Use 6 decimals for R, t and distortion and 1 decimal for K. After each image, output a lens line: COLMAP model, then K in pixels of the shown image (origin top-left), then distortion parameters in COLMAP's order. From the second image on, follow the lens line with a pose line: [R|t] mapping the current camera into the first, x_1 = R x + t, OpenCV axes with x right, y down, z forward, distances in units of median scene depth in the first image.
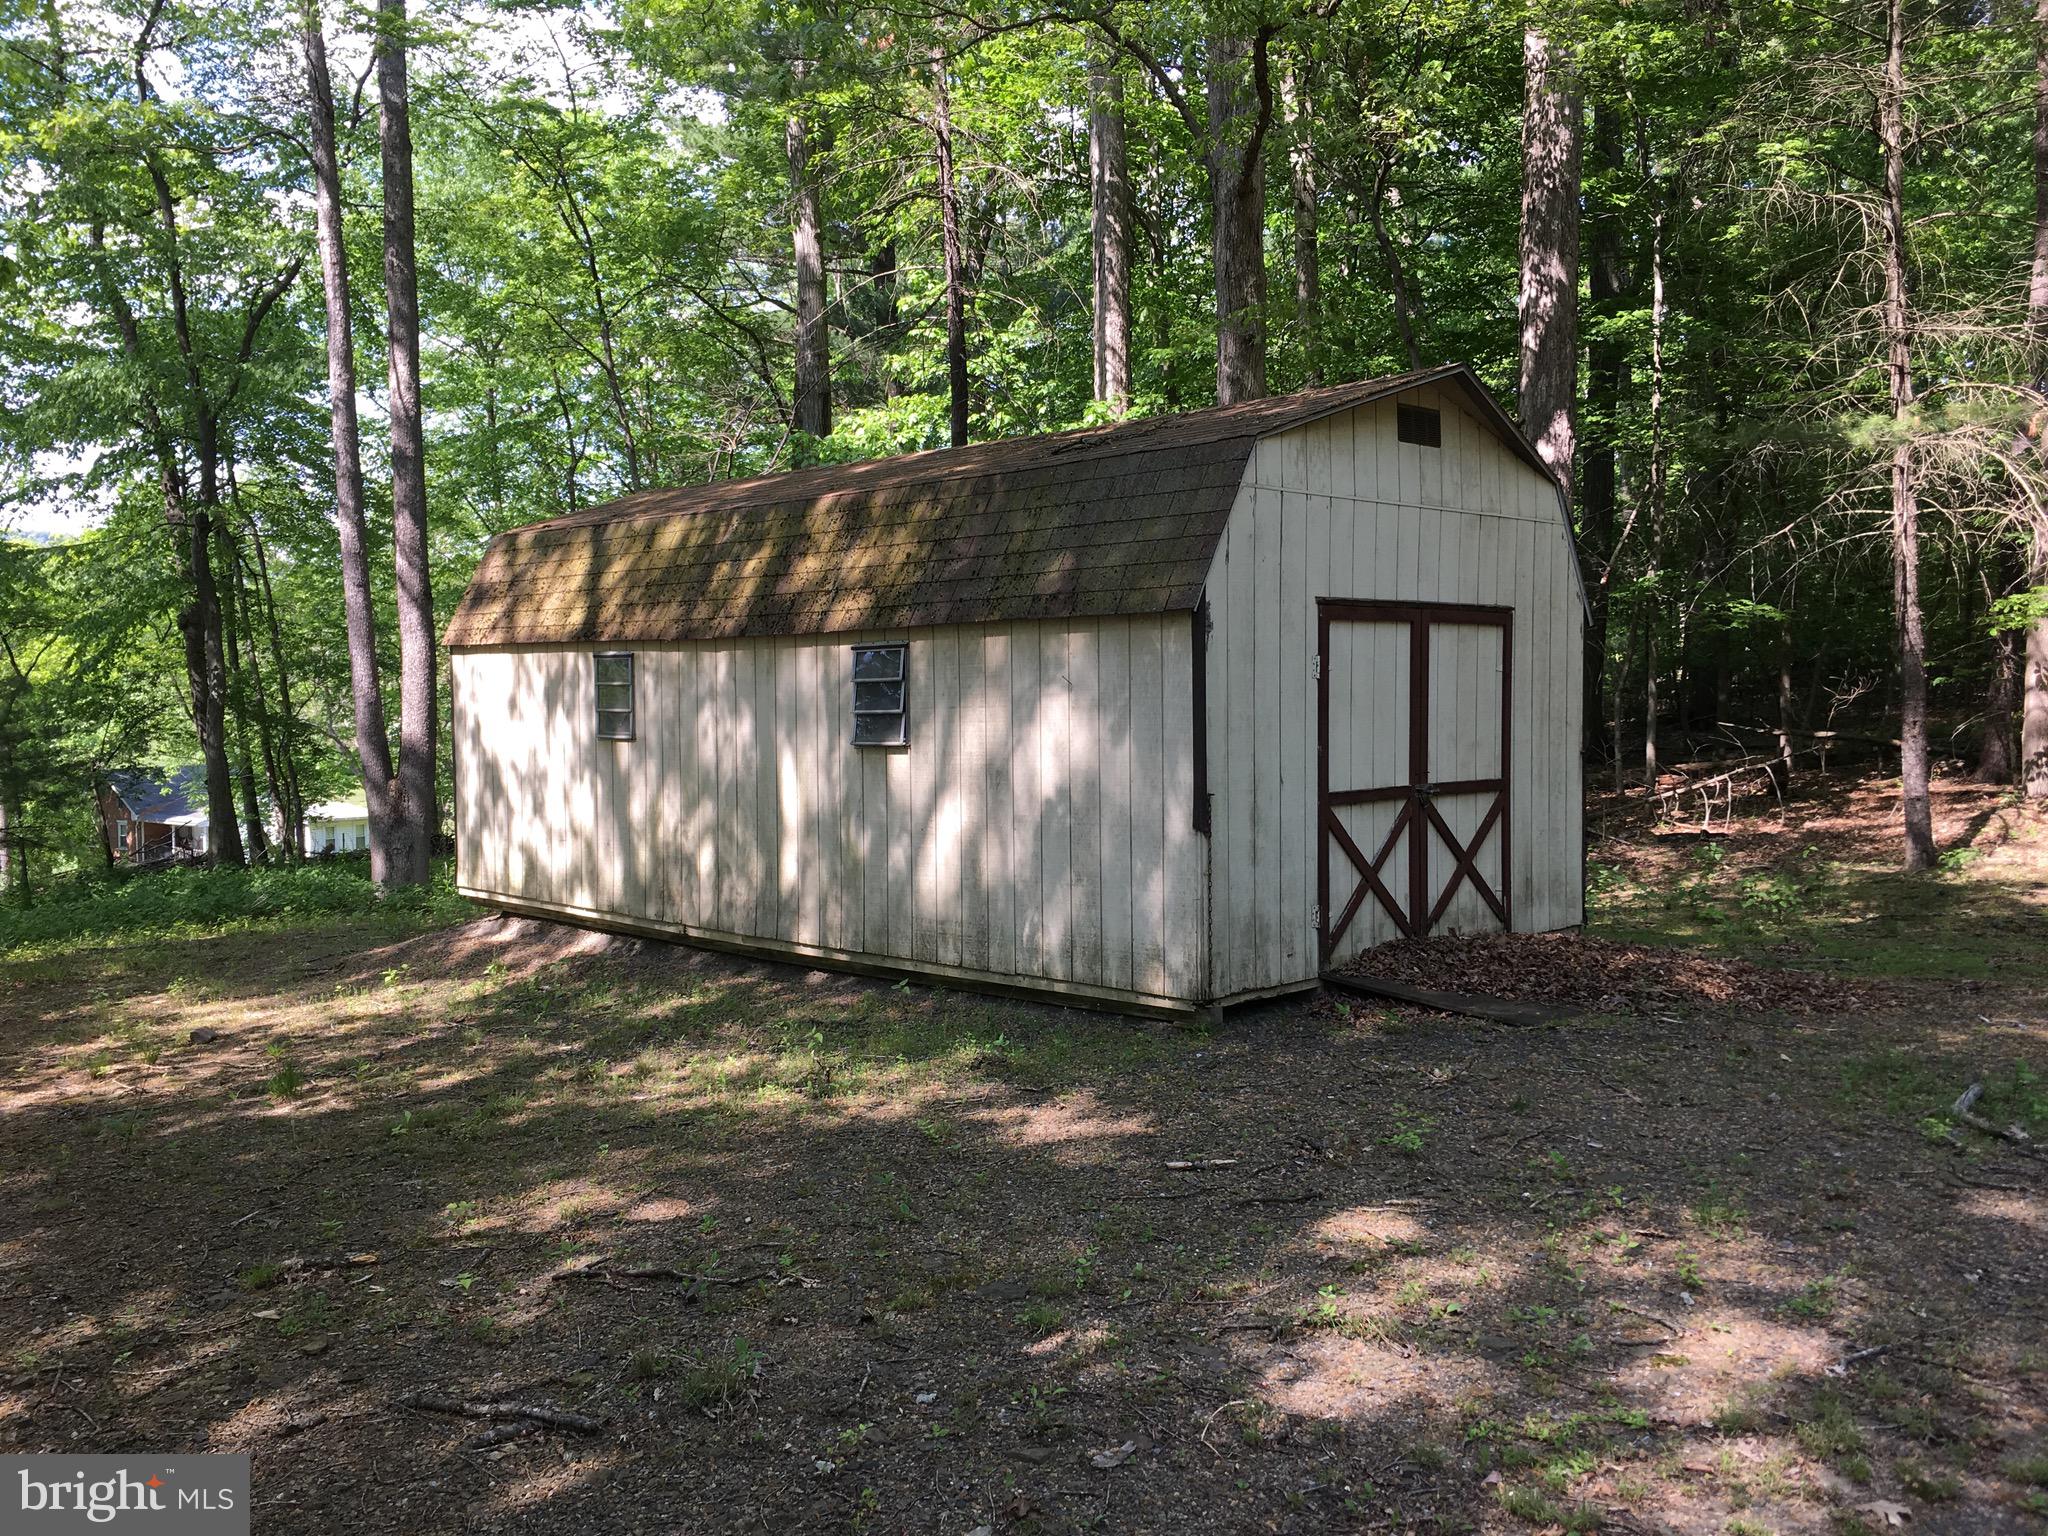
lens RADIAL K [[1717.6, 0, 1024.0], [0, 1717.6, 768.0], [0, 0, 1]] dist [0.035335, -0.002213]
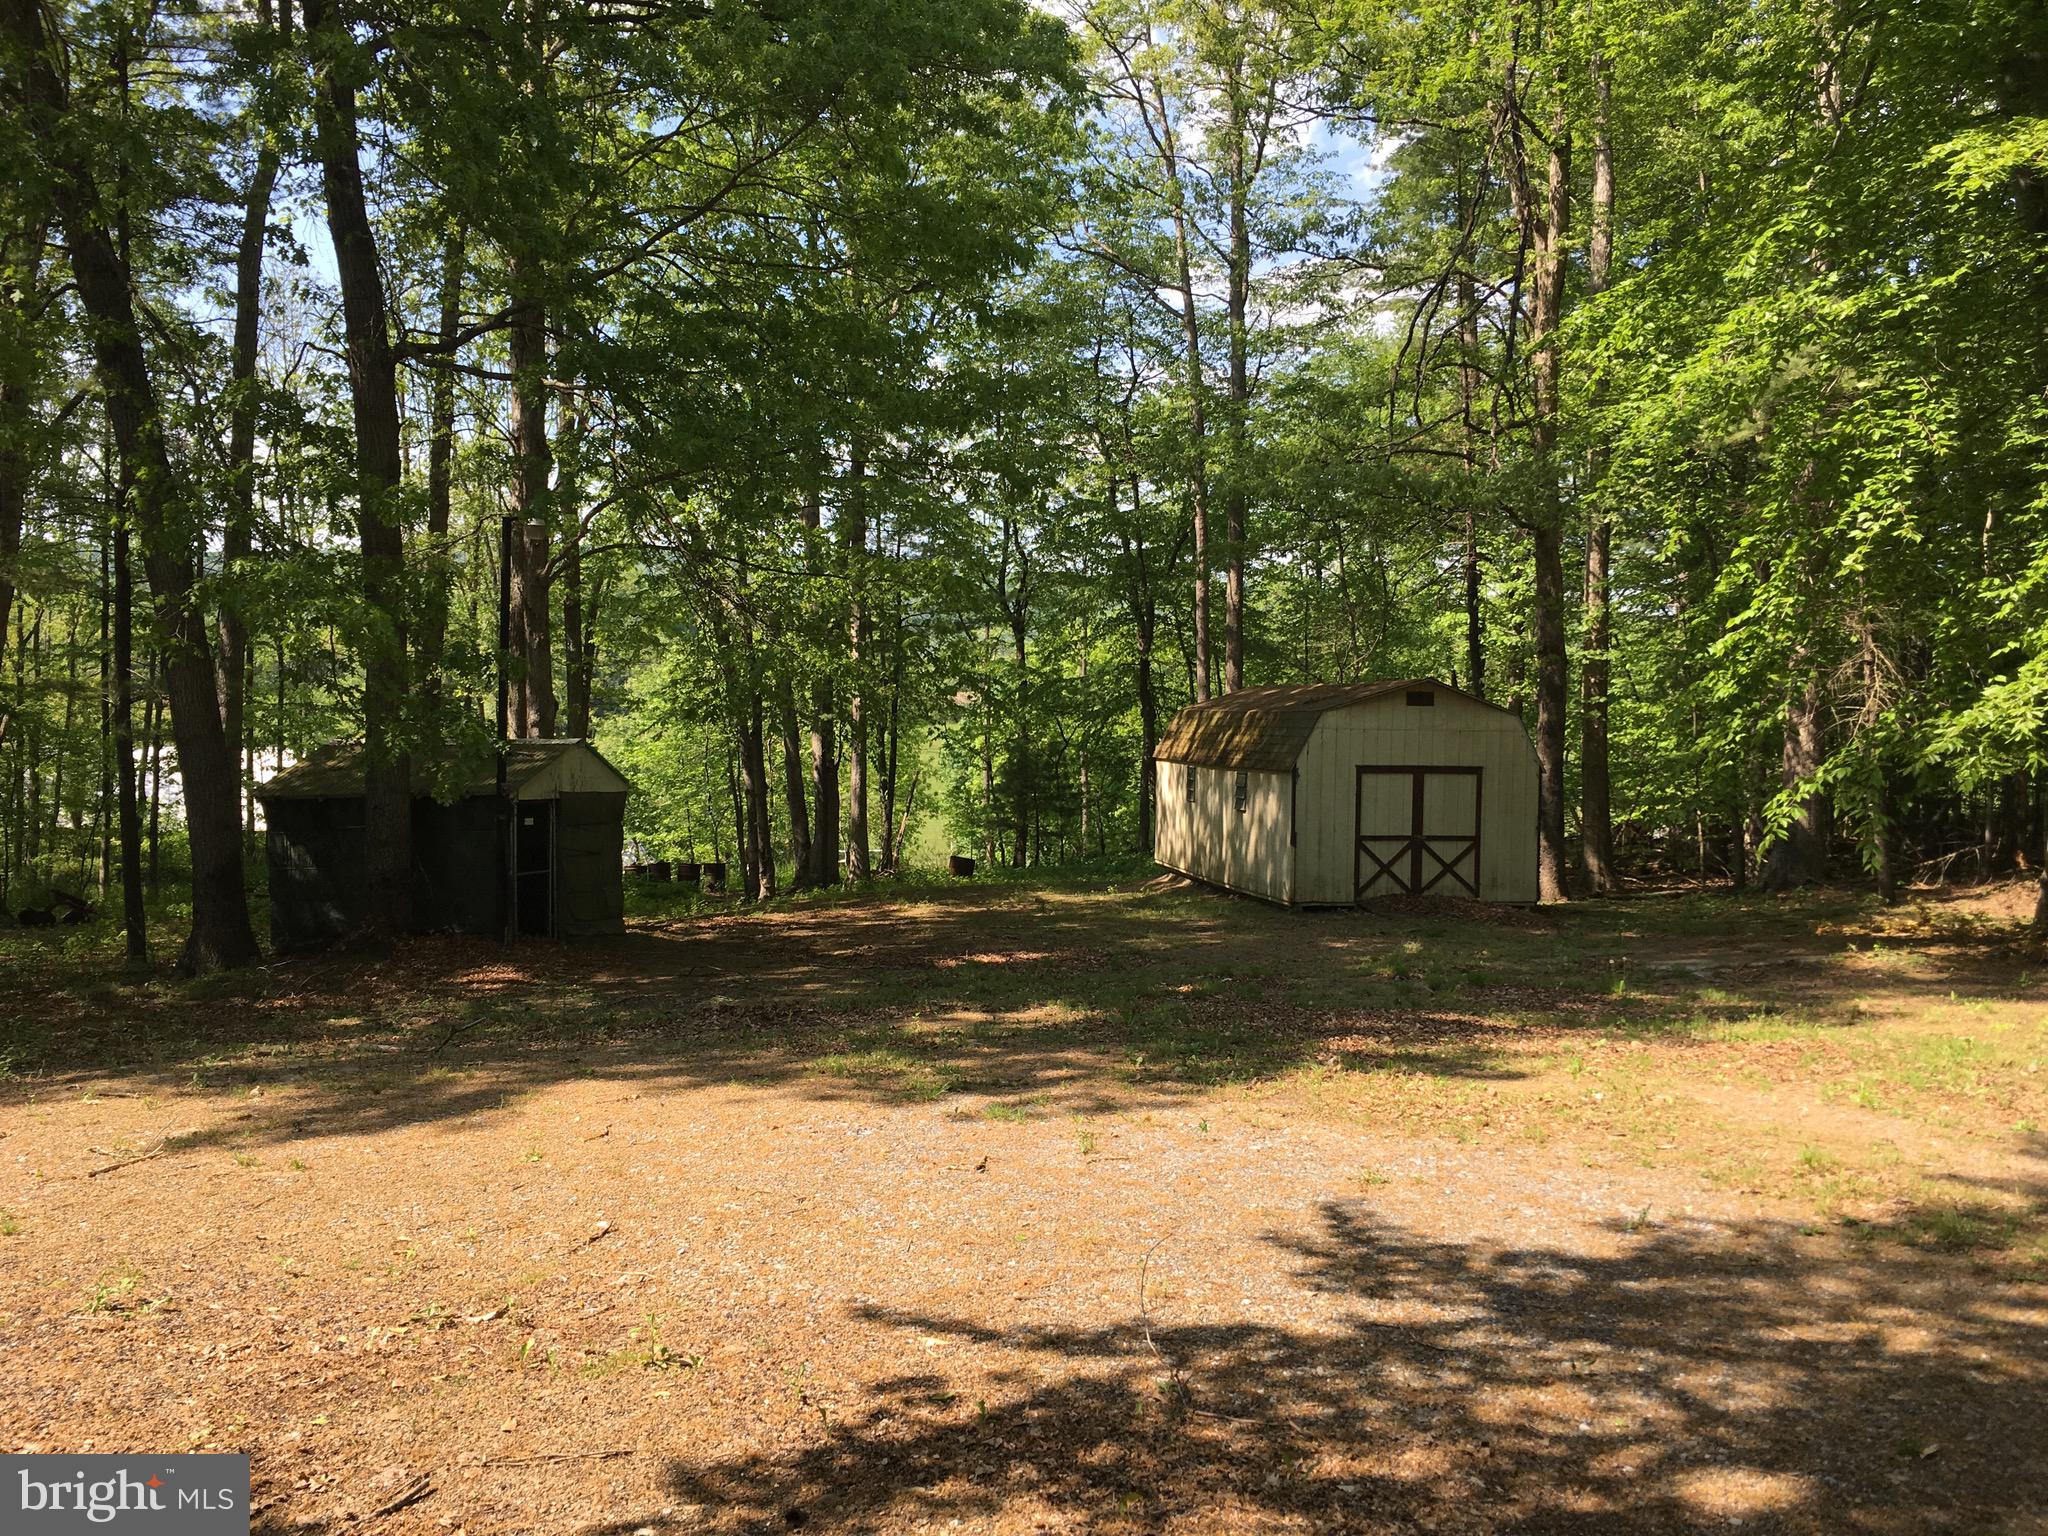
lens RADIAL K [[1782.7, 0, 1024.0], [0, 1782.7, 768.0], [0, 0, 1]] dist [0.005522, -0.022445]
pose [[0.822515, 0.039698, -0.567356, 1.238048], [-0.049399, 0.998778, -0.001730, -0.056955], [0.566593, 0.029450, 0.823471, -1.527067]]
